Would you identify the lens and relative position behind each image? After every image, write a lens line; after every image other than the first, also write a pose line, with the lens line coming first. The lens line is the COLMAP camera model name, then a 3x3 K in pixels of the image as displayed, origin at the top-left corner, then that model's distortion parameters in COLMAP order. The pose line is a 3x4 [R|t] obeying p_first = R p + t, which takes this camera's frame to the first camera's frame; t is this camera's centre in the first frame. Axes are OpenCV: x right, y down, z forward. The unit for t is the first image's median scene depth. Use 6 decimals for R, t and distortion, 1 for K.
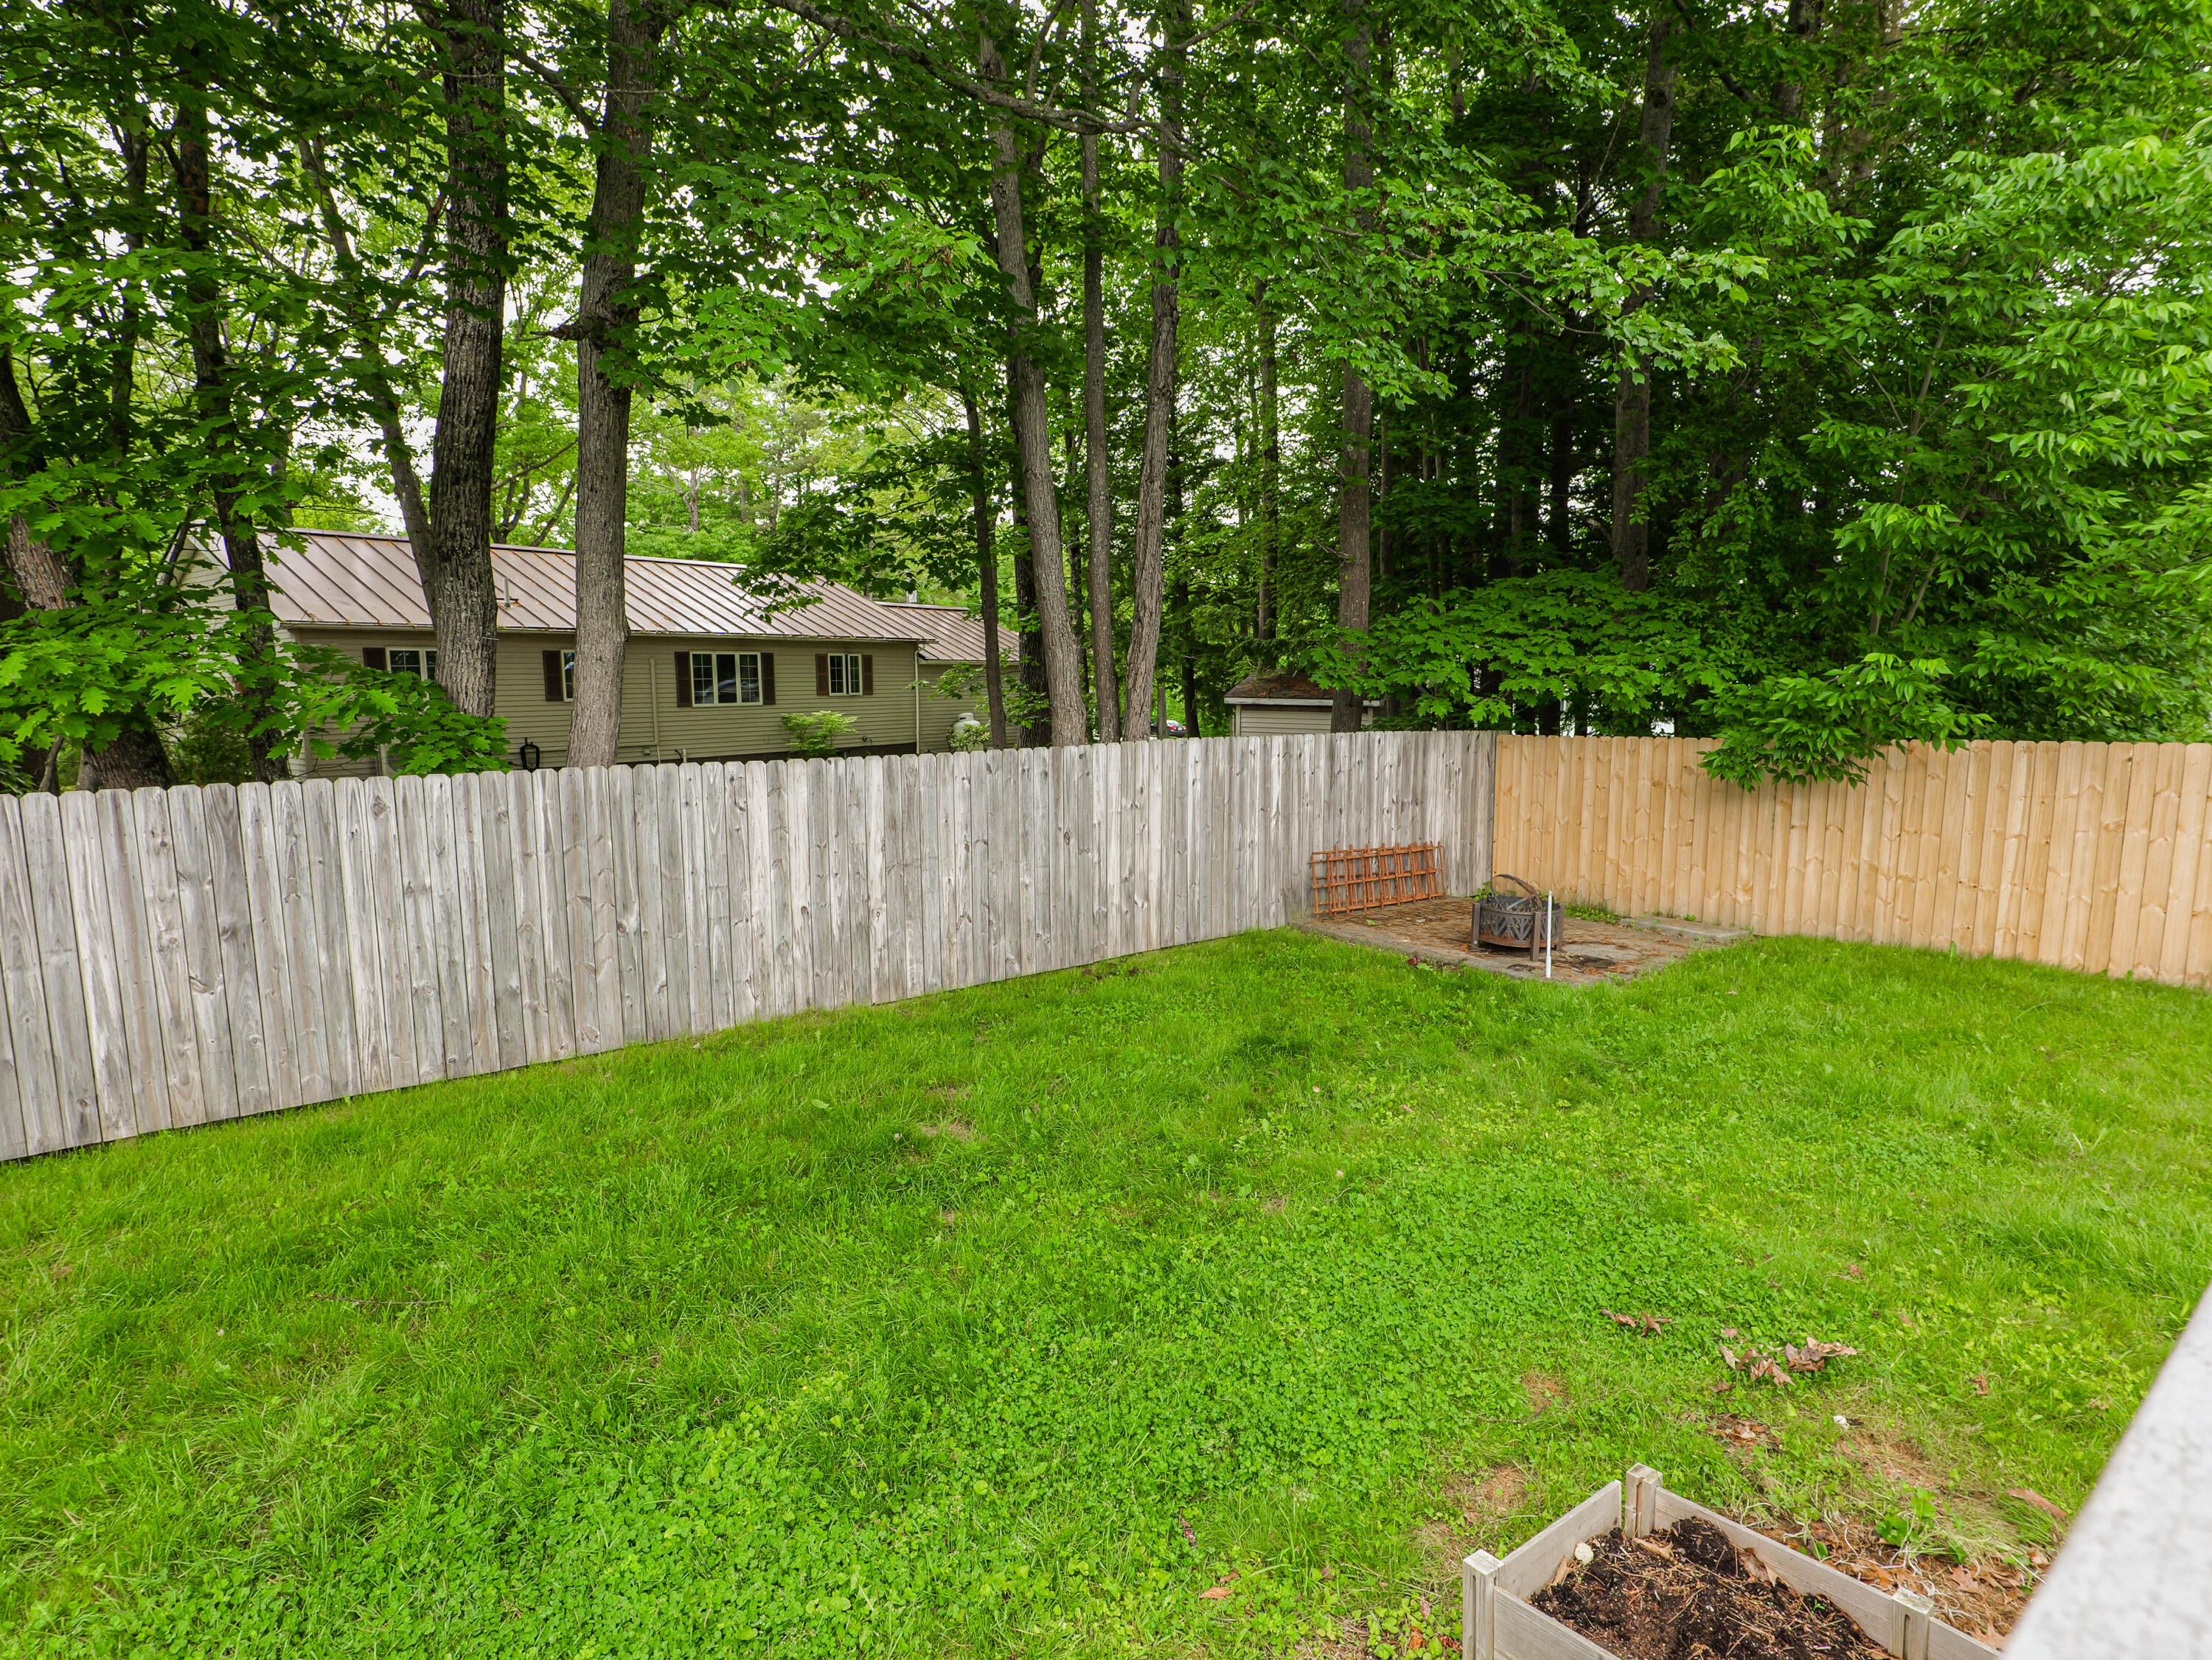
lens RADIAL K [[1128.2, 0, 1113.5], [0, 1128.2, 826.7], [0, 0, 1]] dist [-0.025957, 0.000200]
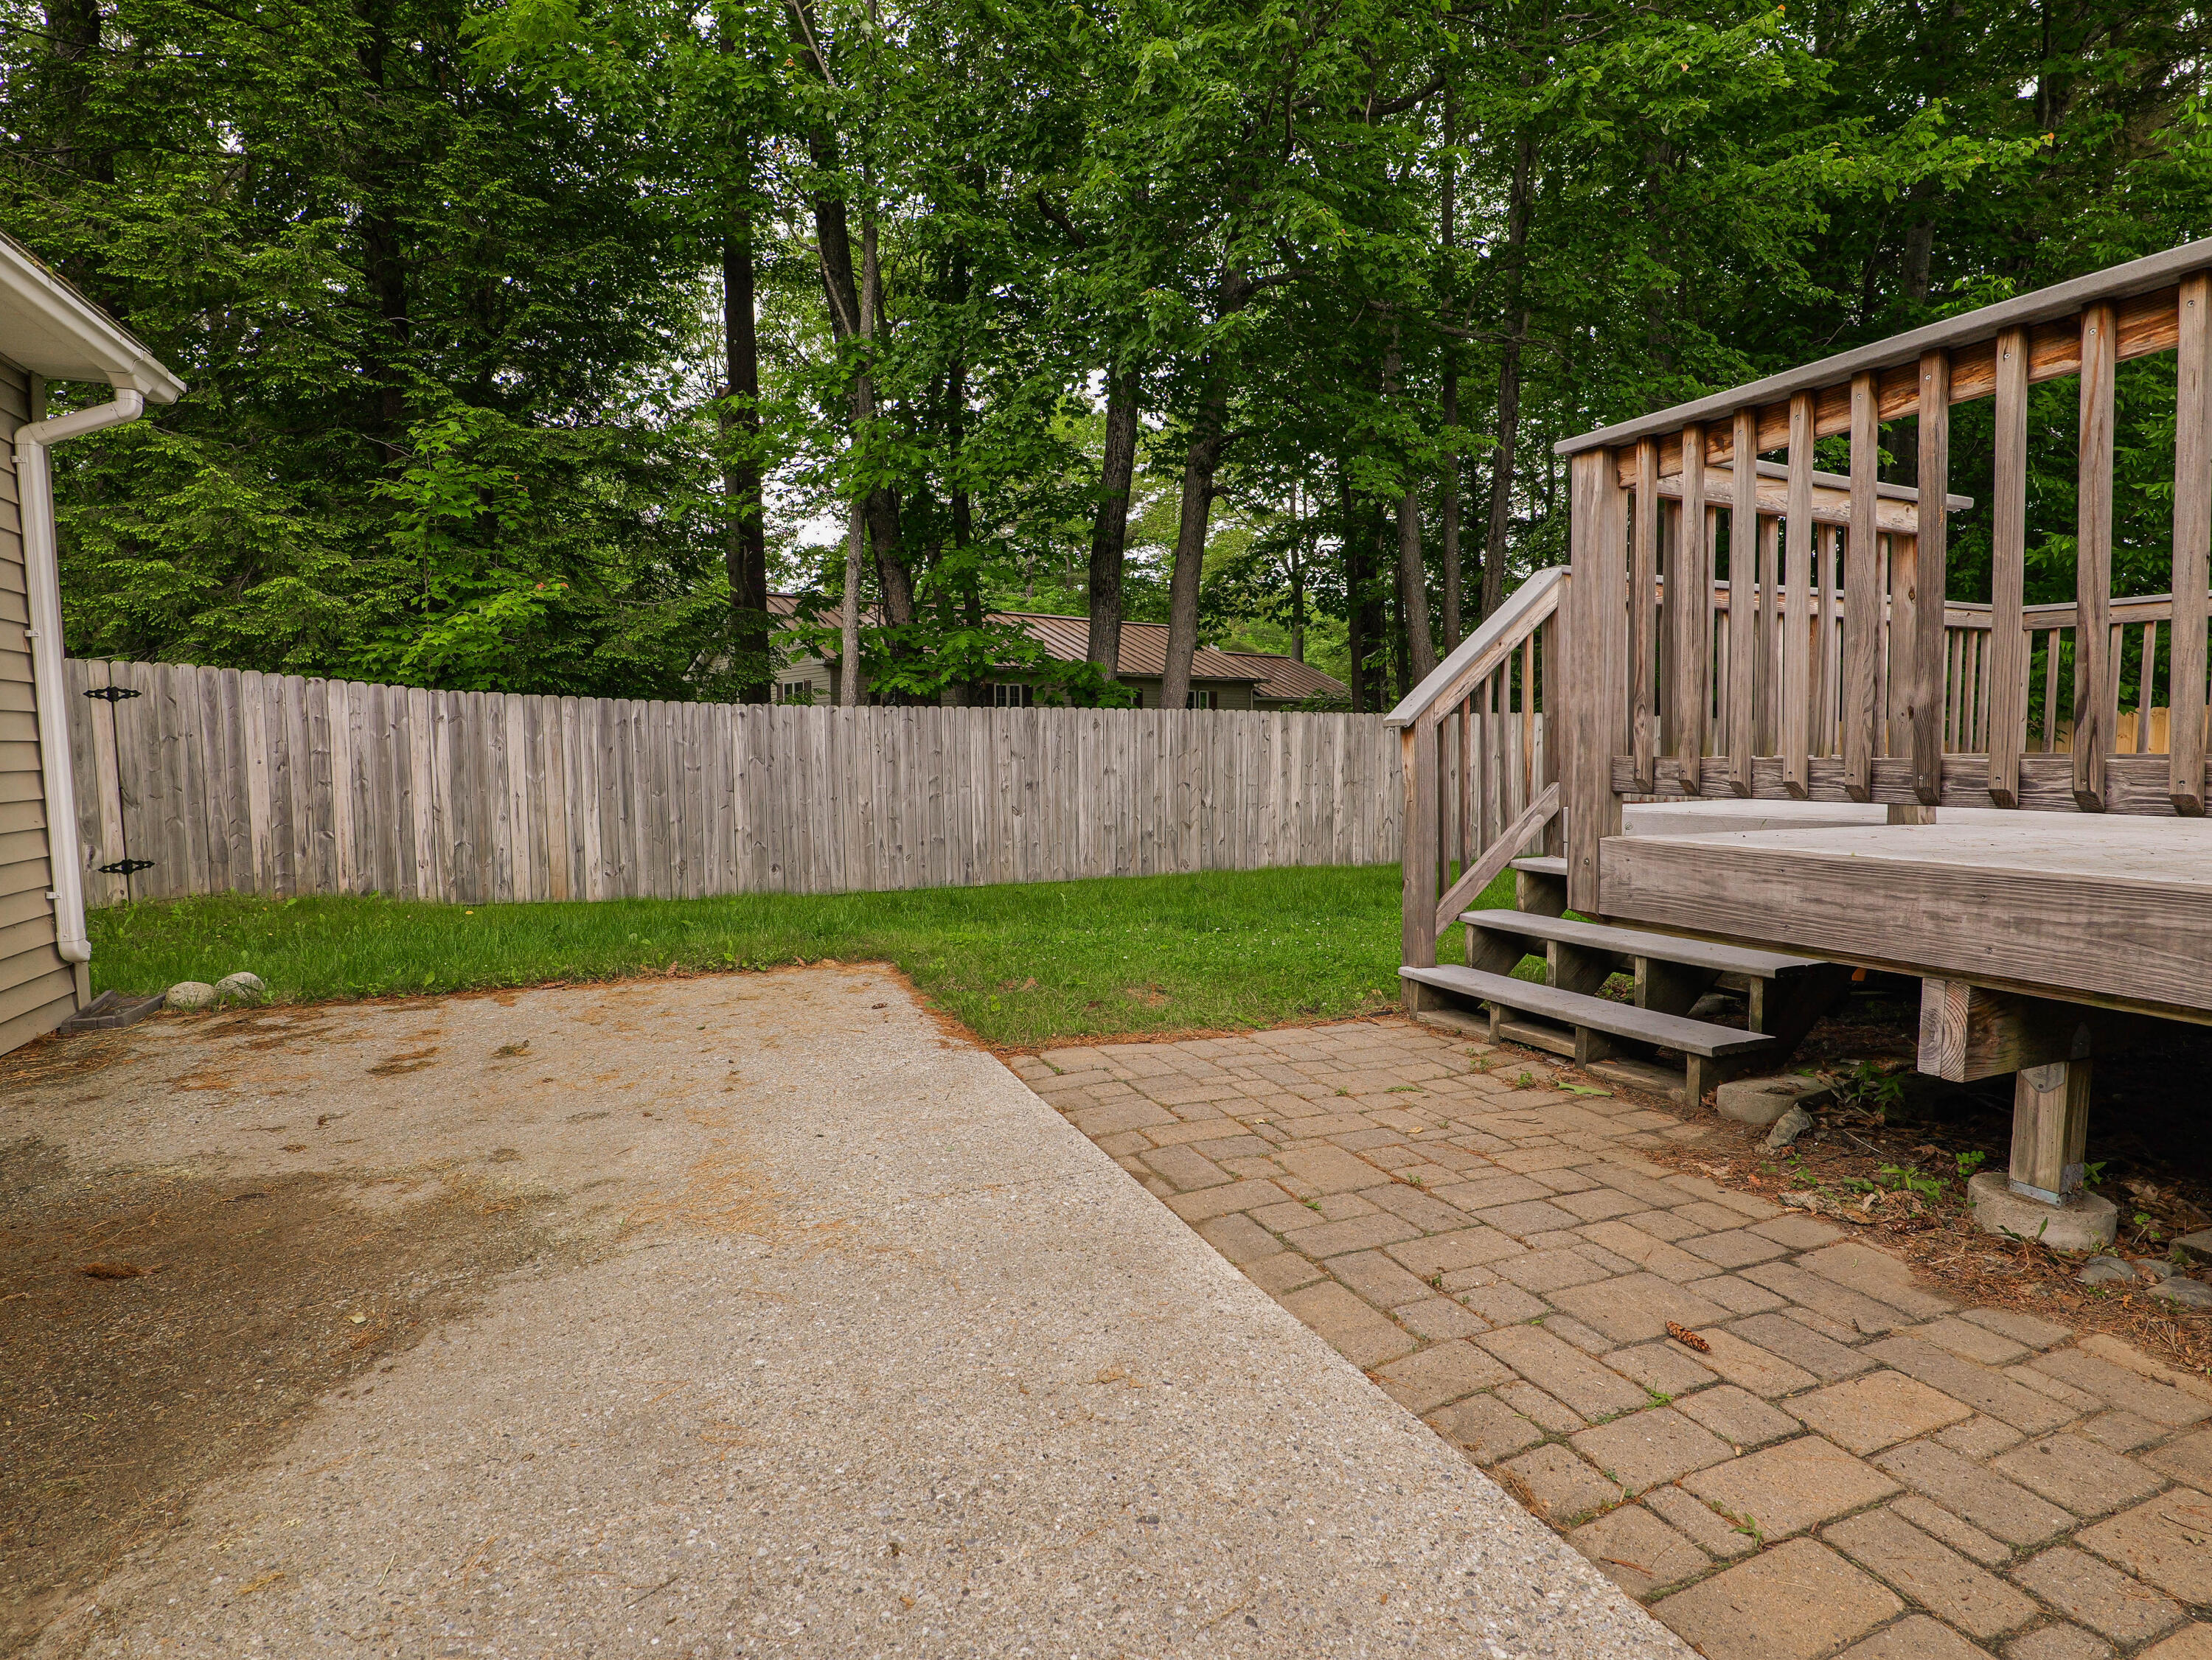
lens RADIAL K [[1157.7, 0, 1103.2], [0, 1157.7, 827.8], [0, 0, 1]] dist [-0.029485, 0.011329]
pose [[0.973916, 0.018689, -0.226139, -0.171627], [-0.032296, 0.997873, -0.056621, 0.215351], [0.224600, 0.062448, 0.972448, -0.702617]]
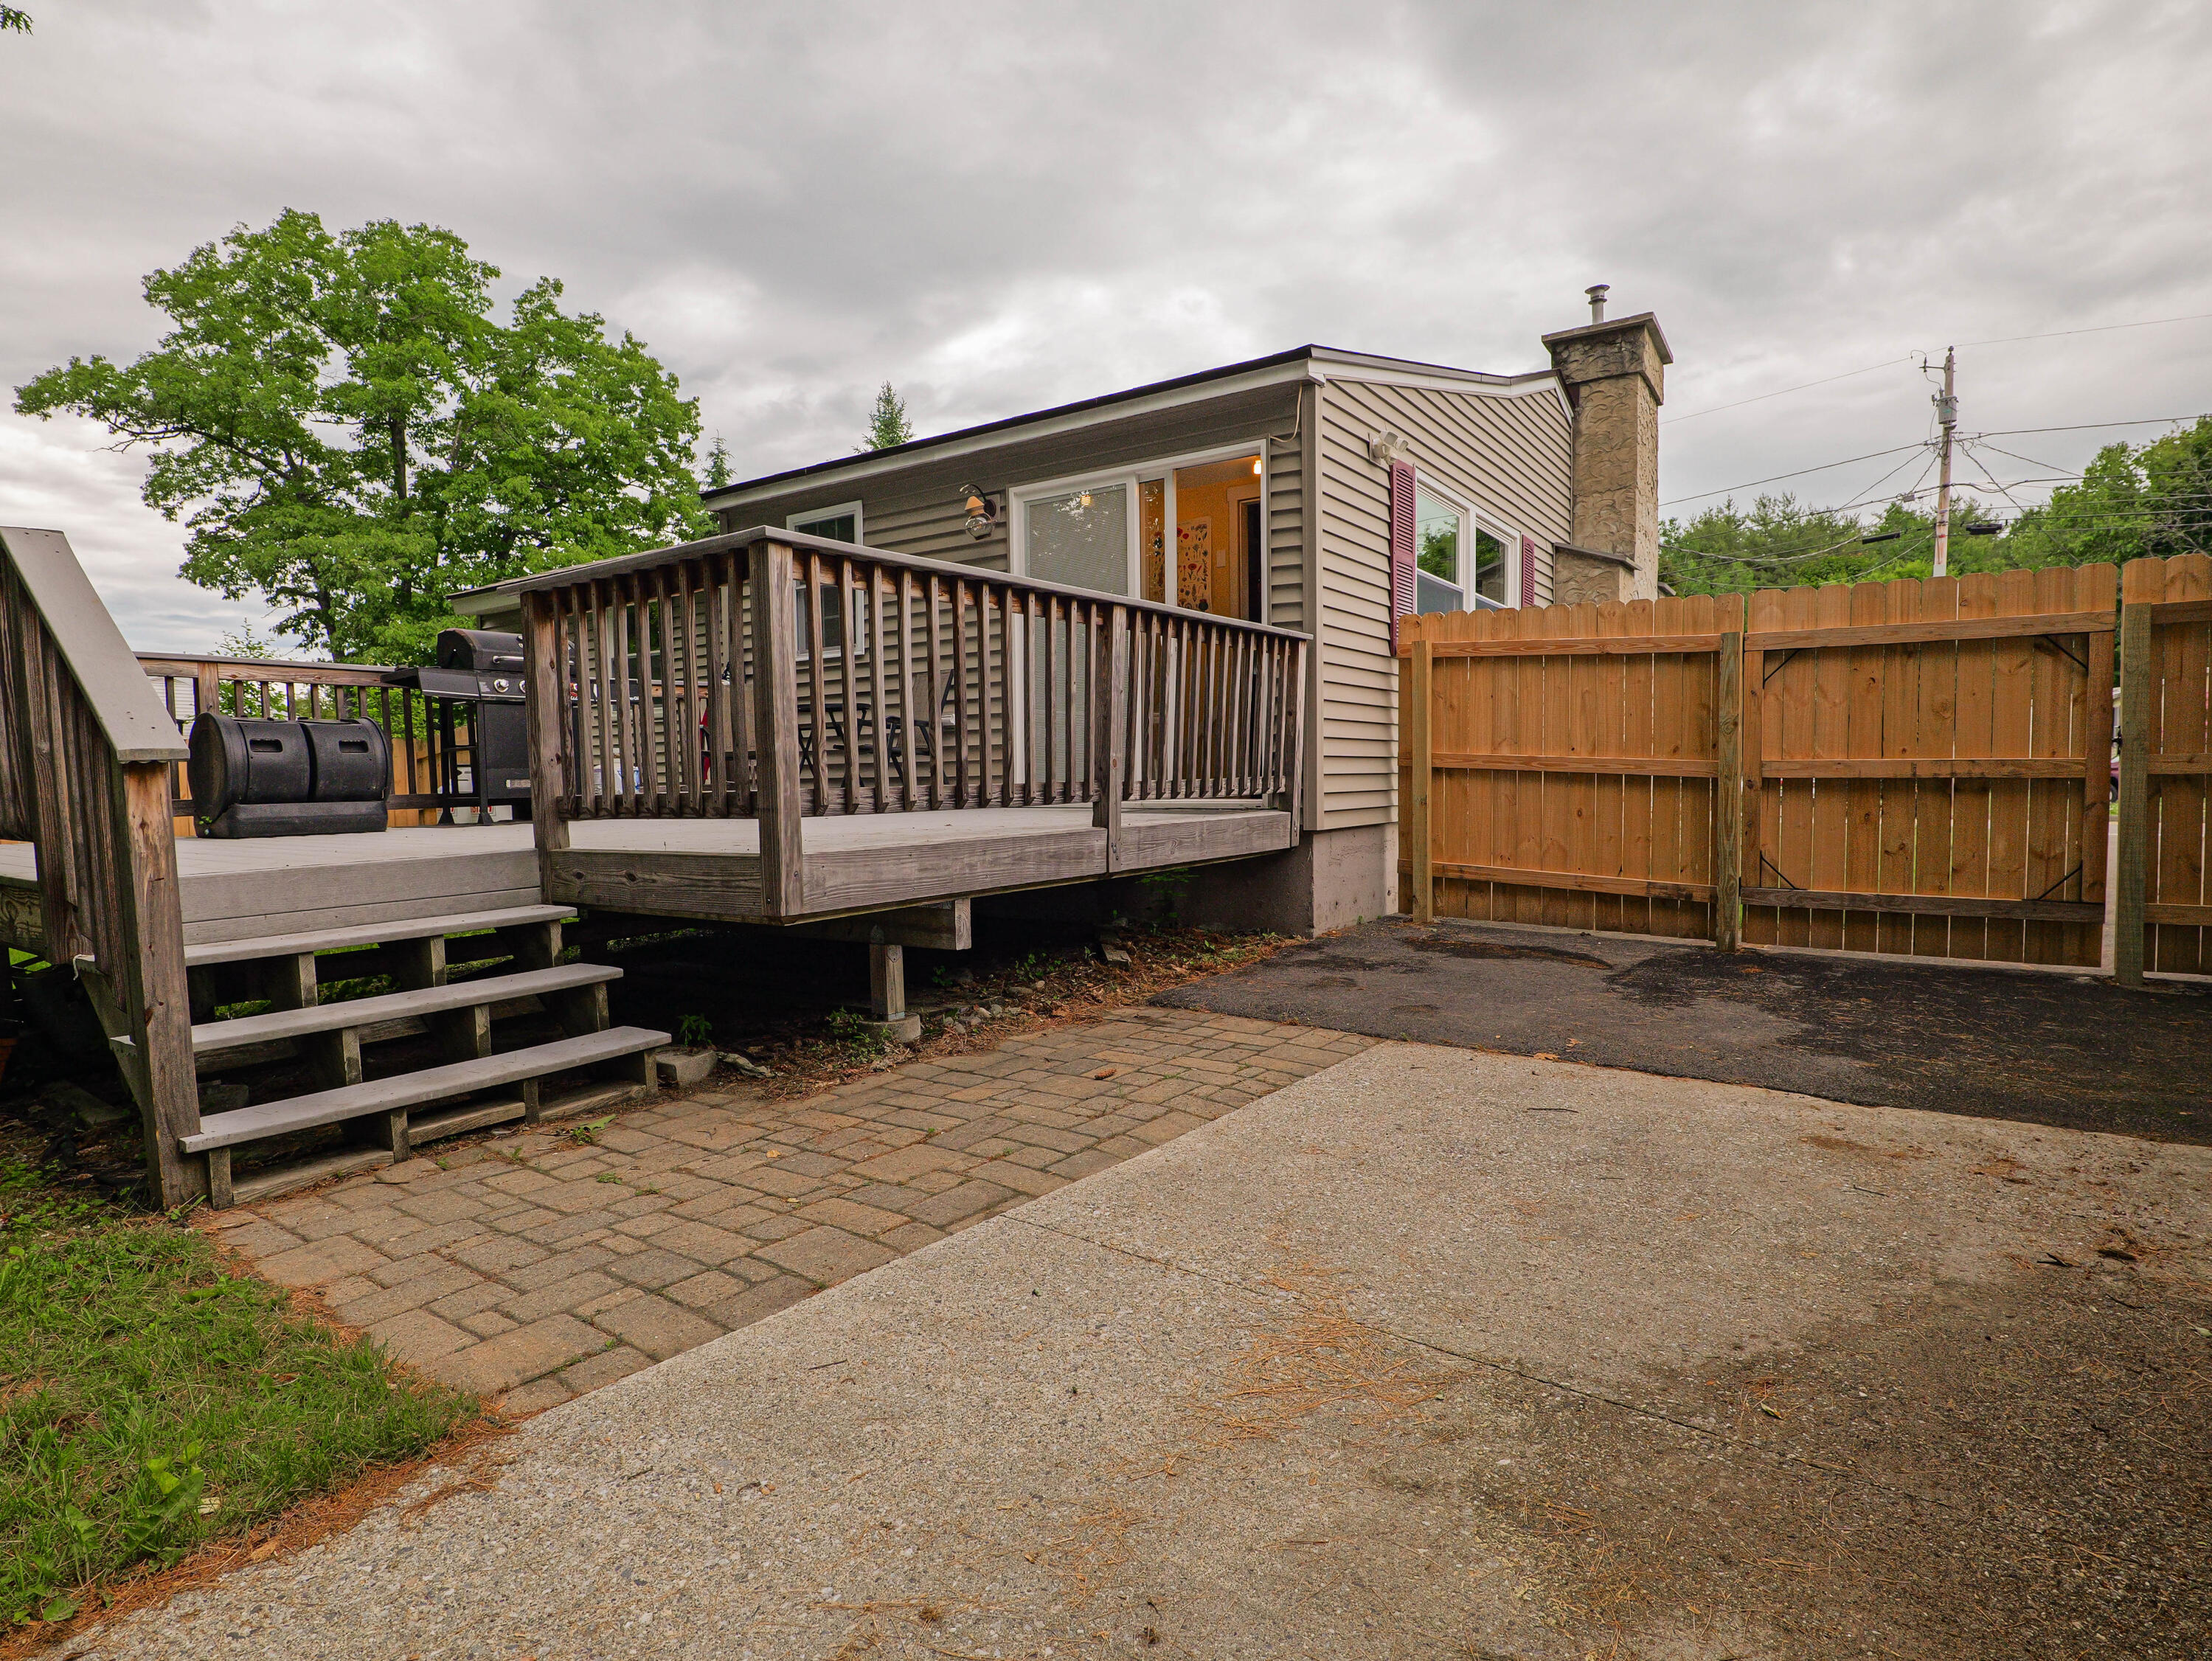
lens RADIAL K [[1169.2, 0, 1108.9], [0, 1169.2, 821.7], [0, 0, 1]] dist [-0.019749, 0.006756]
pose [[-0.285462, -0.029553, 0.957934, -0.577597], [0.146041, 0.986510, 0.073955, 0.164081], [-0.947198, 0.161009, -0.277295, -0.307413]]
